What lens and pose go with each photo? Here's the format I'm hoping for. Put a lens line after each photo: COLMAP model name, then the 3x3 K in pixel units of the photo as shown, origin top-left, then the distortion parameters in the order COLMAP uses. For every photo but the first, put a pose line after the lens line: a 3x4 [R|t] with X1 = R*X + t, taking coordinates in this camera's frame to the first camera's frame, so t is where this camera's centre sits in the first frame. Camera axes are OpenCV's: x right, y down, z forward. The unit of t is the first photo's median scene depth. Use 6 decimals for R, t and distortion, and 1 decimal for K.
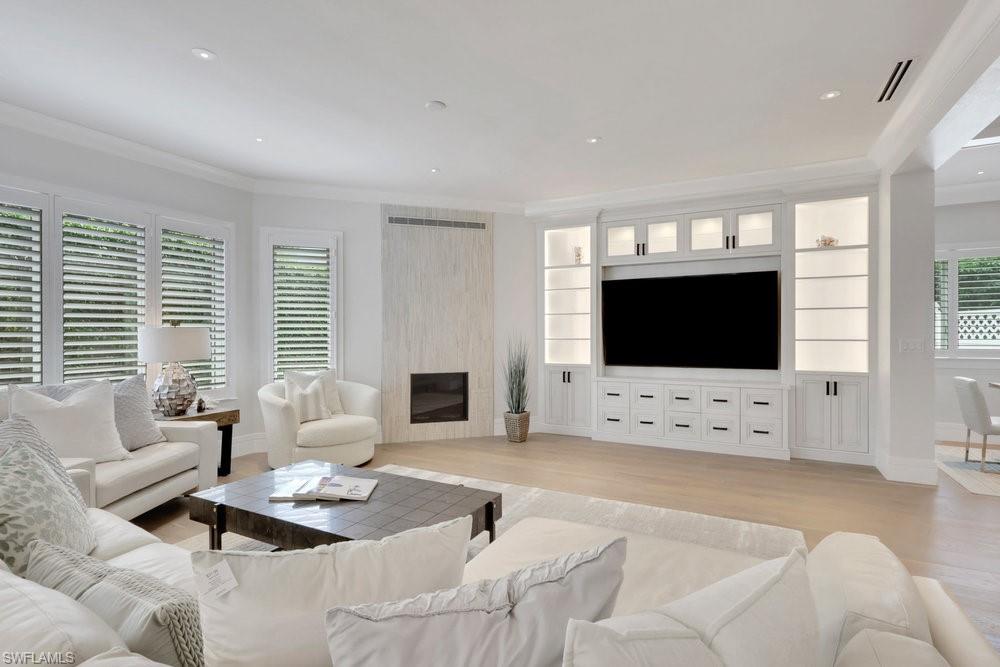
lens RADIAL K [[484.0, 0, 500.0], [0, 484.0, 333.5], [0, 0, 1]] dist [0.002503, 0.000428]
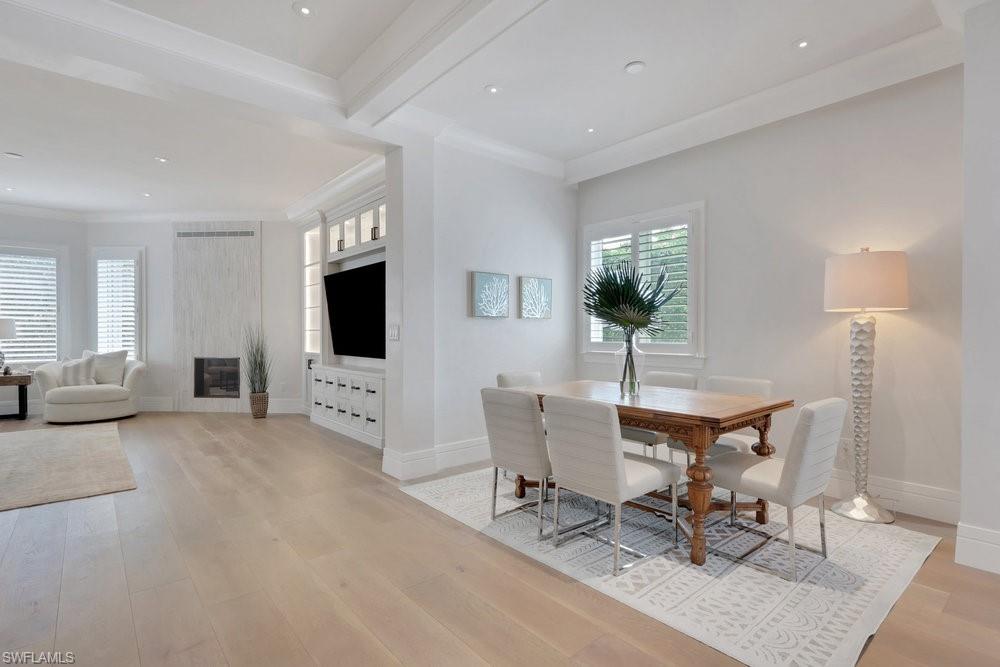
lens RADIAL K [[484.0, 0, 500.0], [0, 484.0, 333.5], [0, 0, 1]] dist [0.002503, 0.000428]
pose [[0.923332, 0.005988, -0.383957, 1.024733], [-0.007036, 0.999974, -0.001327, 0.018818], [0.383939, 0.003927, 0.923350, 0.154377]]
